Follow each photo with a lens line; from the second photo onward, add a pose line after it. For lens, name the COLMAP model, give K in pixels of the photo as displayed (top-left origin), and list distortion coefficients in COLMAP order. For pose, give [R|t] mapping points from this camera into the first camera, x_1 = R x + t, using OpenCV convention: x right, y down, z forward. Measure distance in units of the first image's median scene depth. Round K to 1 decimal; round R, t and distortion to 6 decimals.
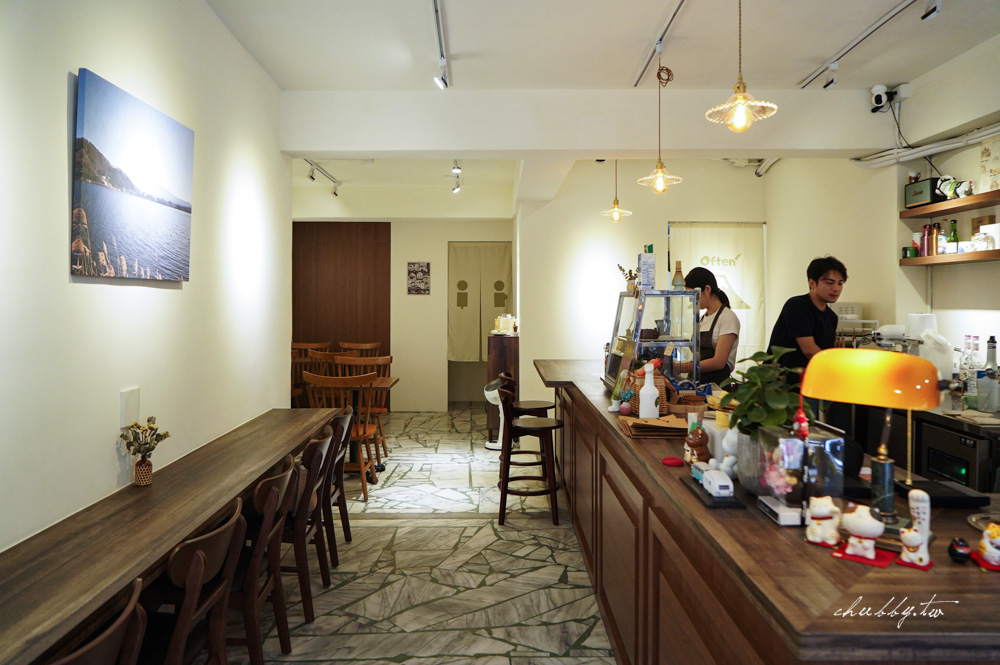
lens RADIAL K [[700.4, 0, 513.1], [0, 700.4, 333.6], [0, 0, 1]] dist [0.001882, 0.000861]
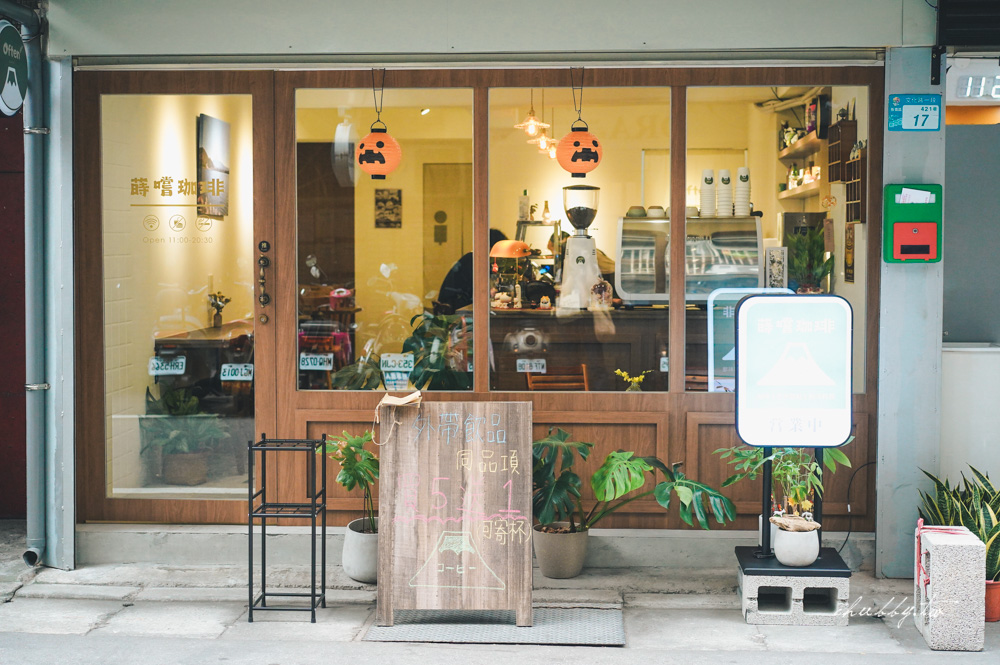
lens RADIAL K [[1786.5, 0, 500.0], [0, 1786.5, 332.5], [0, 0, 1]] dist [-0.005000, 0.319675]
pose [[0.995280, 0.000364, -0.097043, 0.207698], [-0.000581, 0.999997, -0.002208, 0.074480], [0.097042, 0.002254, 0.995278, -1.121111]]
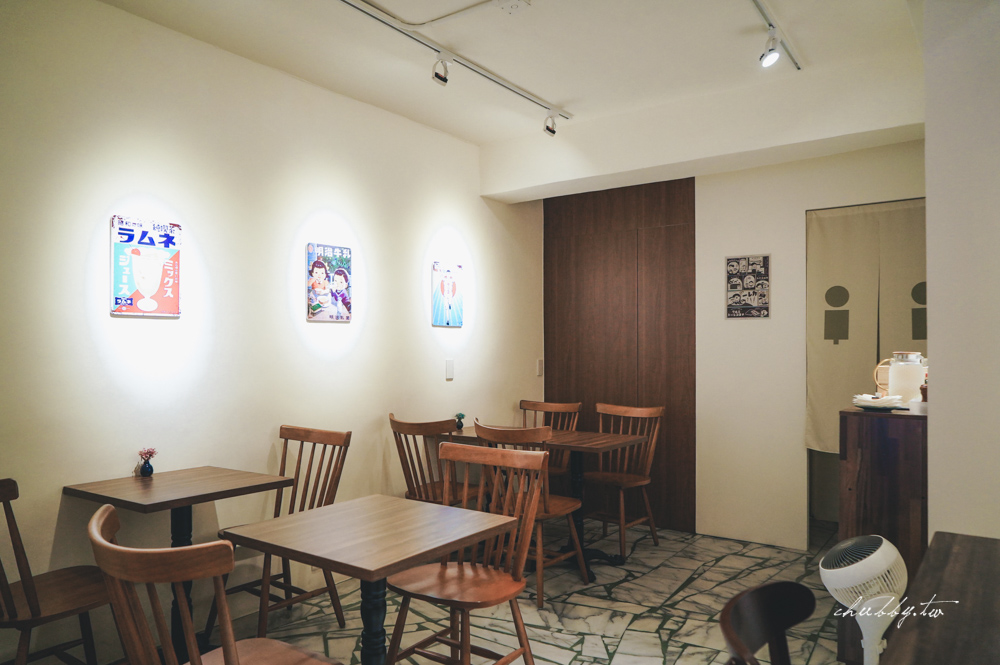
lens RADIAL K [[700.4, 0, 513.1], [0, 700.4, 333.6], [0, 0, 1]] dist [0.001882, 0.000861]
pose [[0.802356, -0.018023, -0.596574, 0.037595], [-0.022667, 0.997903, -0.060632, -0.008569], [0.596415, 0.062171, 0.800265, 0.491976]]
